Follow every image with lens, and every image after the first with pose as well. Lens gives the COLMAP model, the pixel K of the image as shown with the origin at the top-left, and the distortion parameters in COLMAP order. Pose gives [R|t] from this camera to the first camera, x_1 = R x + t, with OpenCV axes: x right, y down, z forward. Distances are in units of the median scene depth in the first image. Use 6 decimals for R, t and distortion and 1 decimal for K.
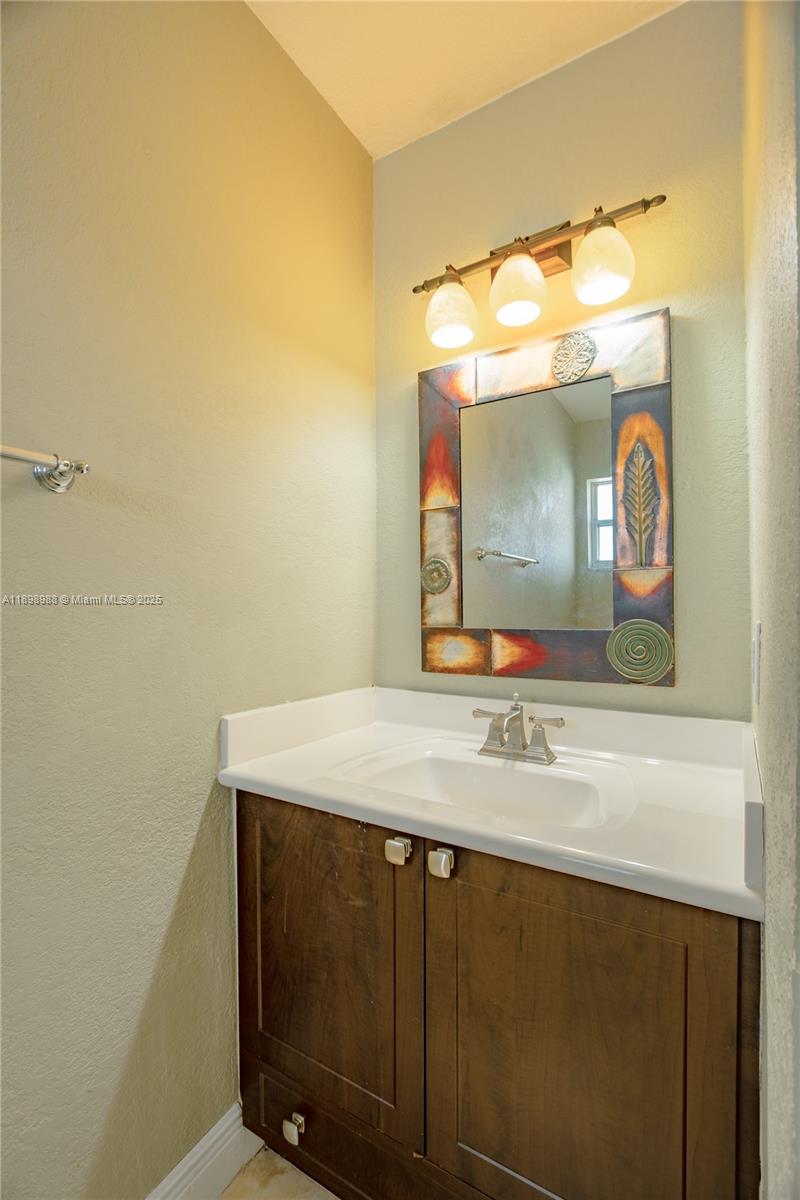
lens RADIAL K [[529.2, 0, 402.4], [0, 529.2, 609.0], [0, 0, 1]] dist [-0.018159, 0.002971]
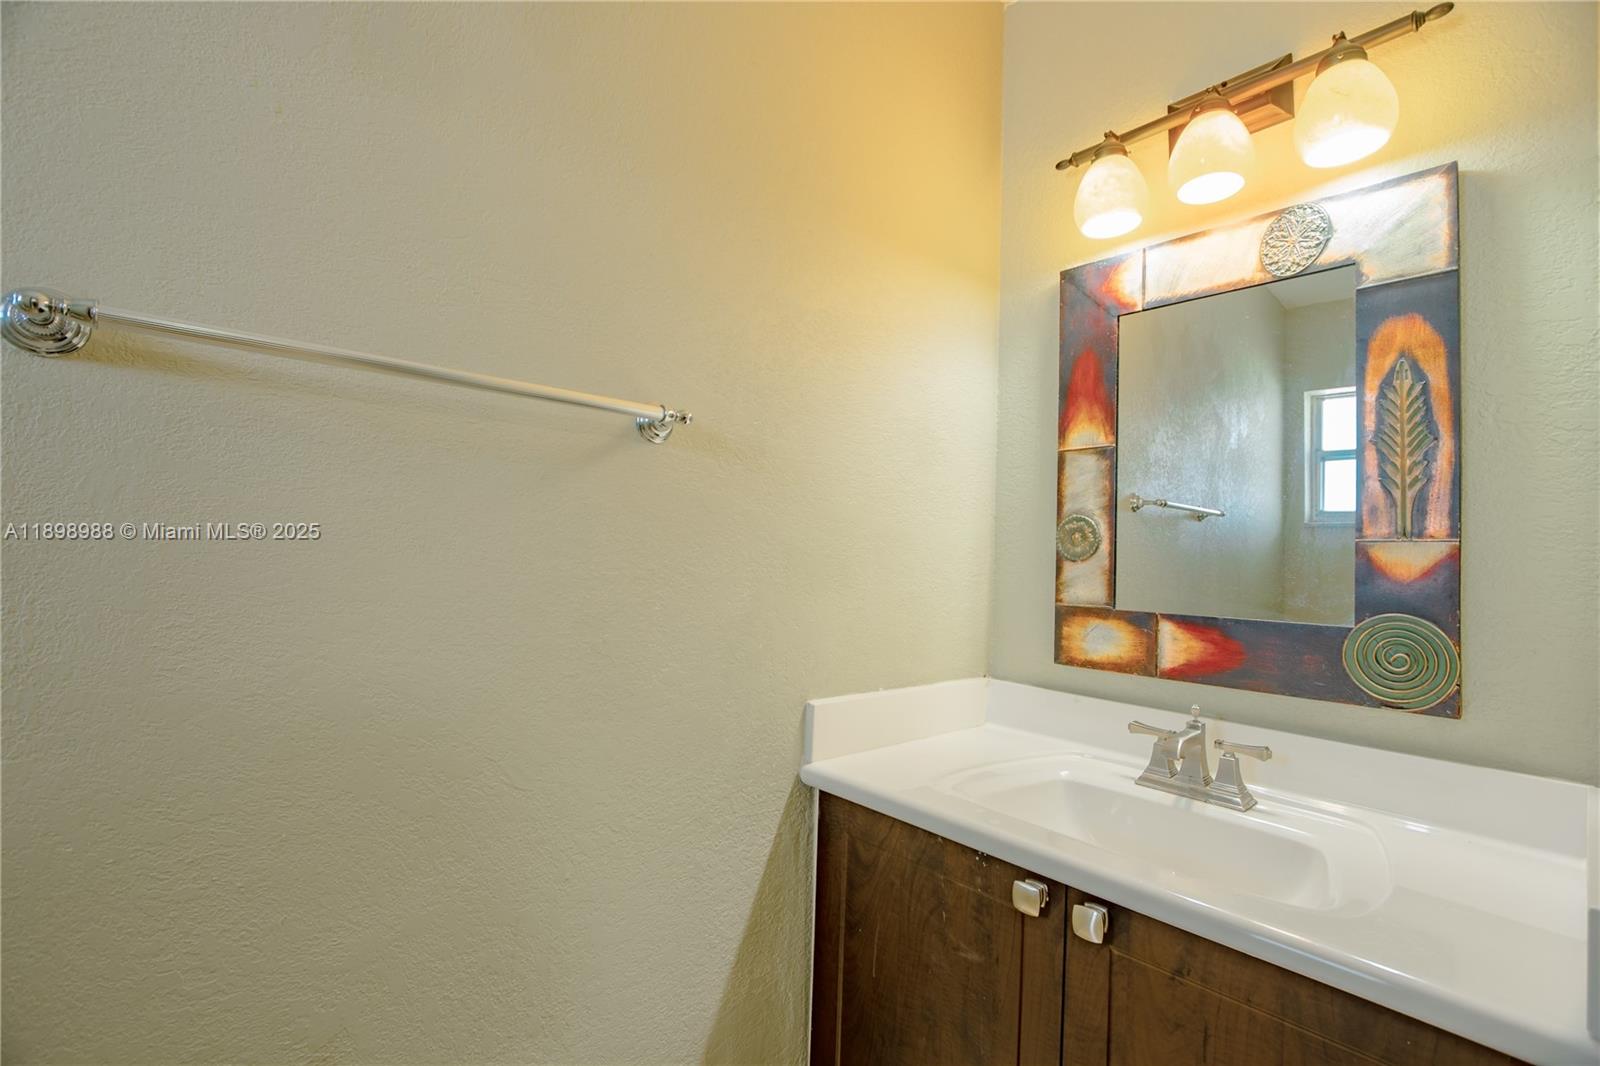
lens RADIAL K [[705.5, 0, 797.0], [0, 705.5, 534.6], [0, 0, 1]] dist [-0.018159, 0.002971]
pose [[0.959910, 0.029691, -0.278730, -0.051173], [-0.039591, 0.998767, -0.029955, -0.025245], [0.277497, 0.039789, 0.959902, -0.087402]]
